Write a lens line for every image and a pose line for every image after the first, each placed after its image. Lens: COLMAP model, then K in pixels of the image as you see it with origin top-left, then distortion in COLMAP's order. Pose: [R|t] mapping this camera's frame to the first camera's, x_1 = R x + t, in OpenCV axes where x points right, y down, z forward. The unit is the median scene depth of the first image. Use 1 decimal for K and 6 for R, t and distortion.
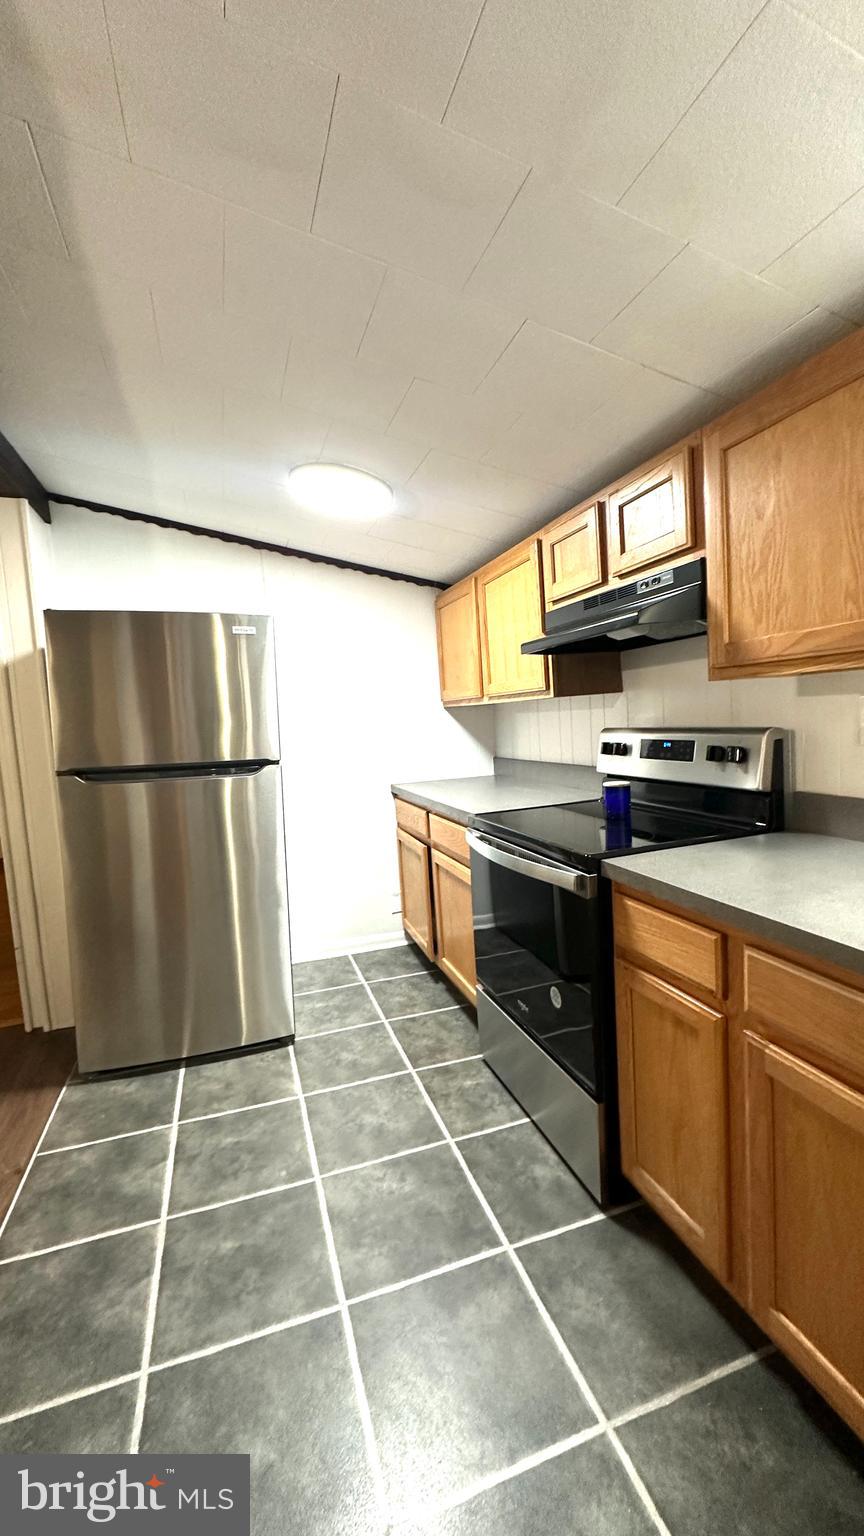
lens RADIAL K [[607.3, 0, 432.0], [0, 607.3, 768.0], [0, 0, 1]] dist [-0.003926, -0.000230]
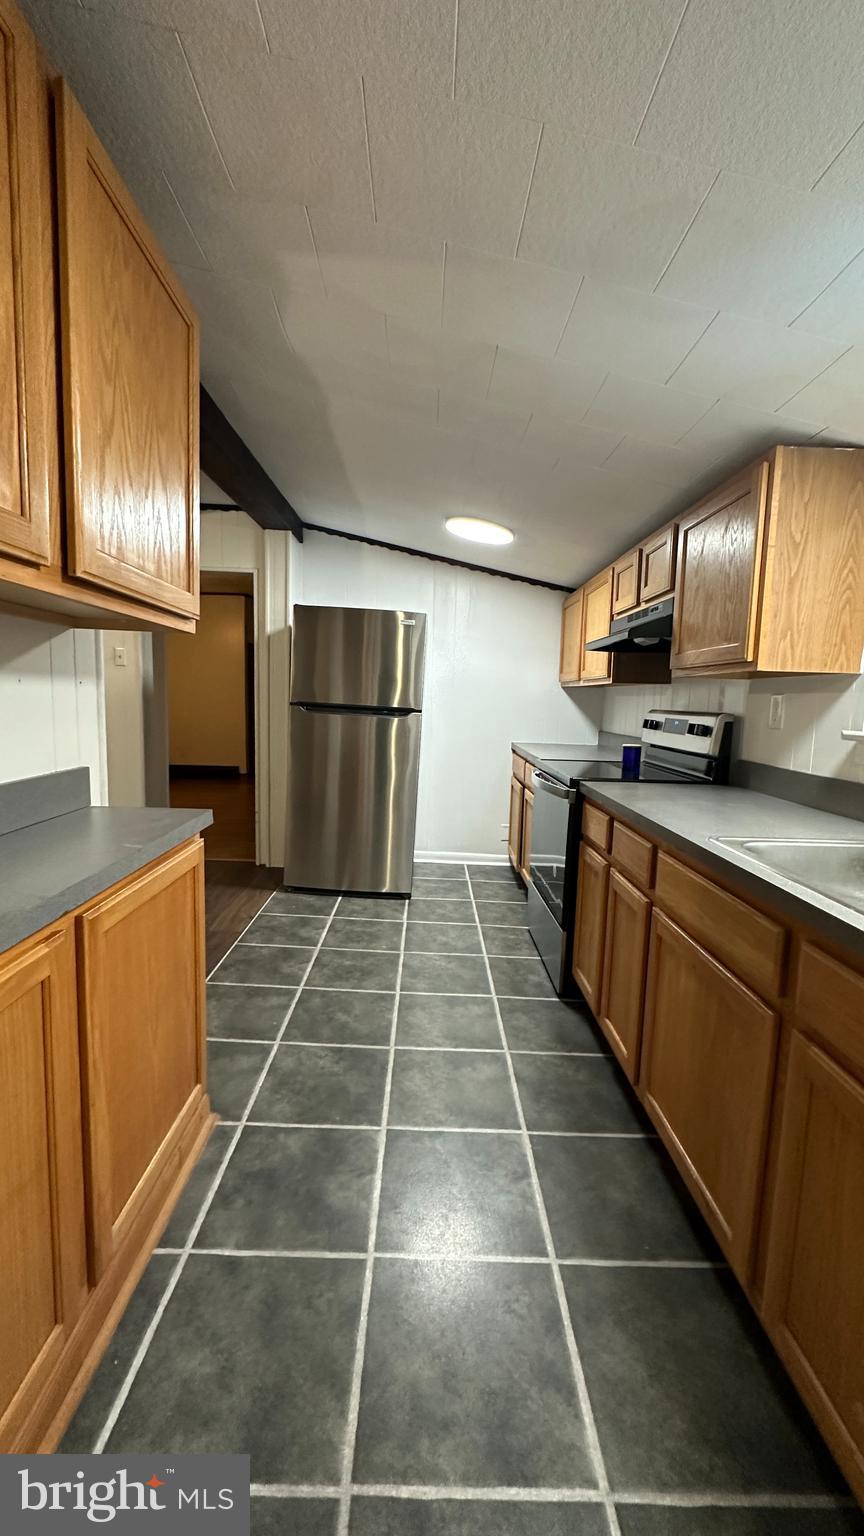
lens RADIAL K [[607.3, 0, 432.0], [0, 607.3, 768.0], [0, 0, 1]] dist [-0.003926, -0.000230]
pose [[0.945293, 0.124930, -0.301354, 0.258175], [-0.114171, 0.992039, 0.053130, 0.048908], [0.305592, -0.015817, 0.952031, -0.447650]]
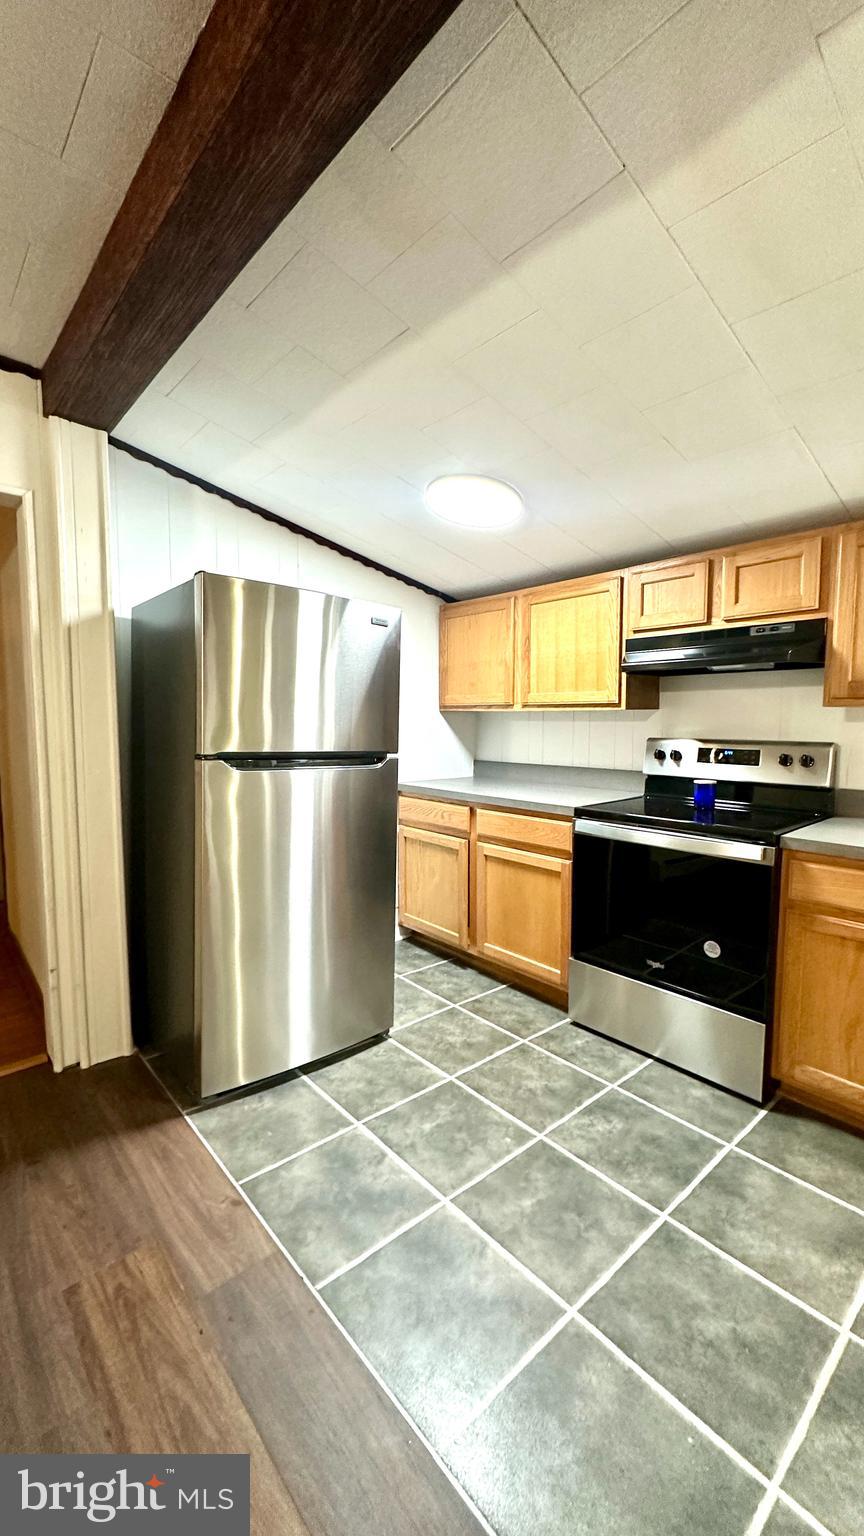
lens RADIAL K [[607.3, 0, 432.0], [0, 607.3, 768.0], [0, 0, 1]] dist [-0.003926, -0.000230]
pose [[0.919995, 0.031911, 0.390629, -0.621430], [-0.025722, 0.999447, -0.021067, 0.033588], [-0.391086, 0.009333, 0.920307, 0.052135]]
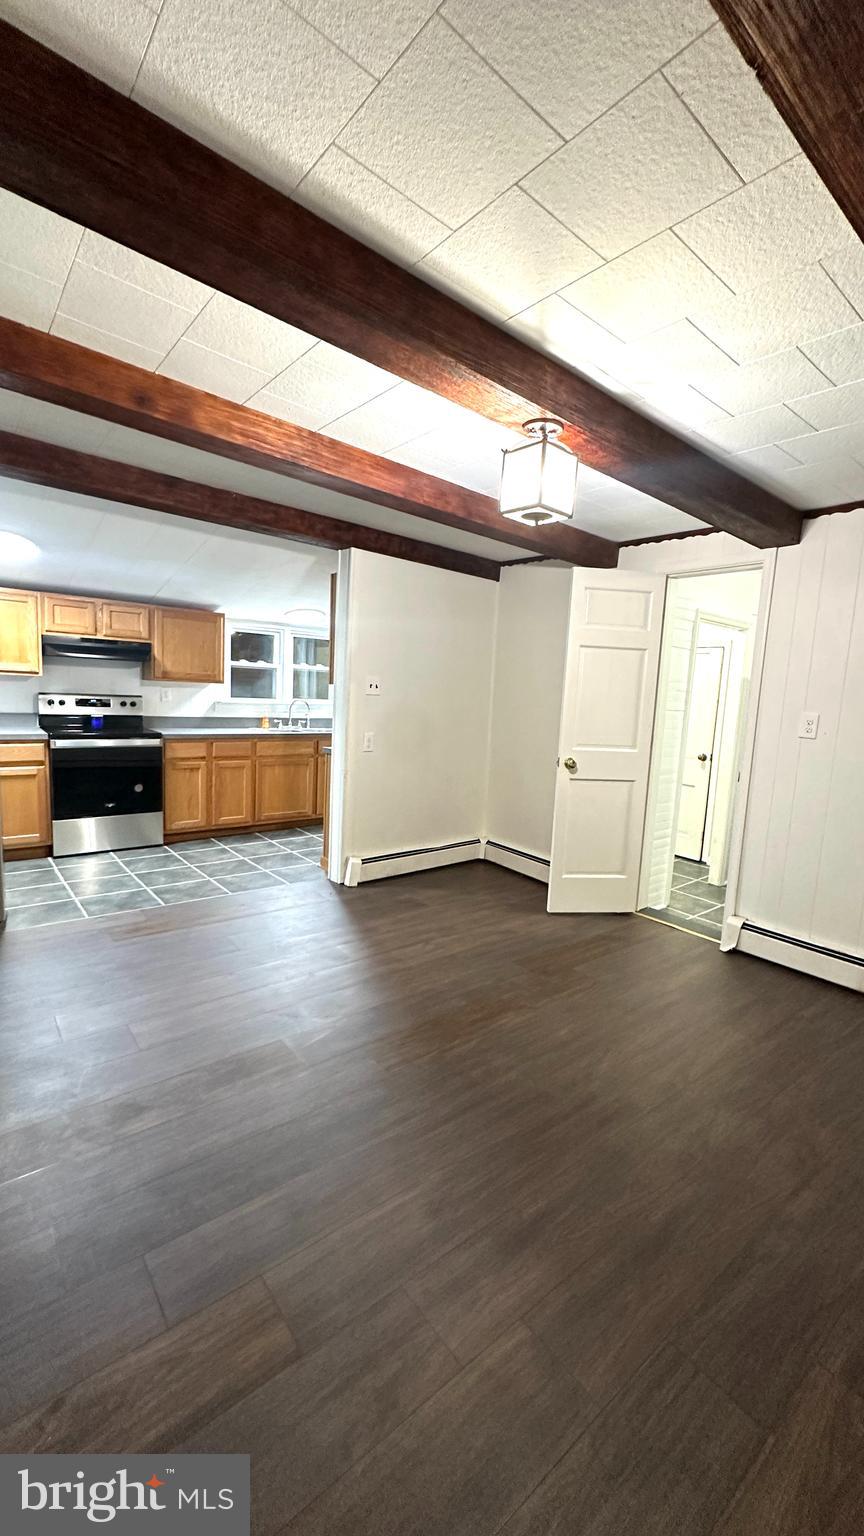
lens RADIAL K [[607.3, 0, 432.0], [0, 607.3, 768.0], [0, 0, 1]] dist [-0.003926, -0.000230]
pose [[-0.348363, -0.069168, 0.934804, -2.184001], [0.054530, 0.994089, 0.093876, 0.069921], [-0.935772, 0.083677, -0.342533, 0.509290]]
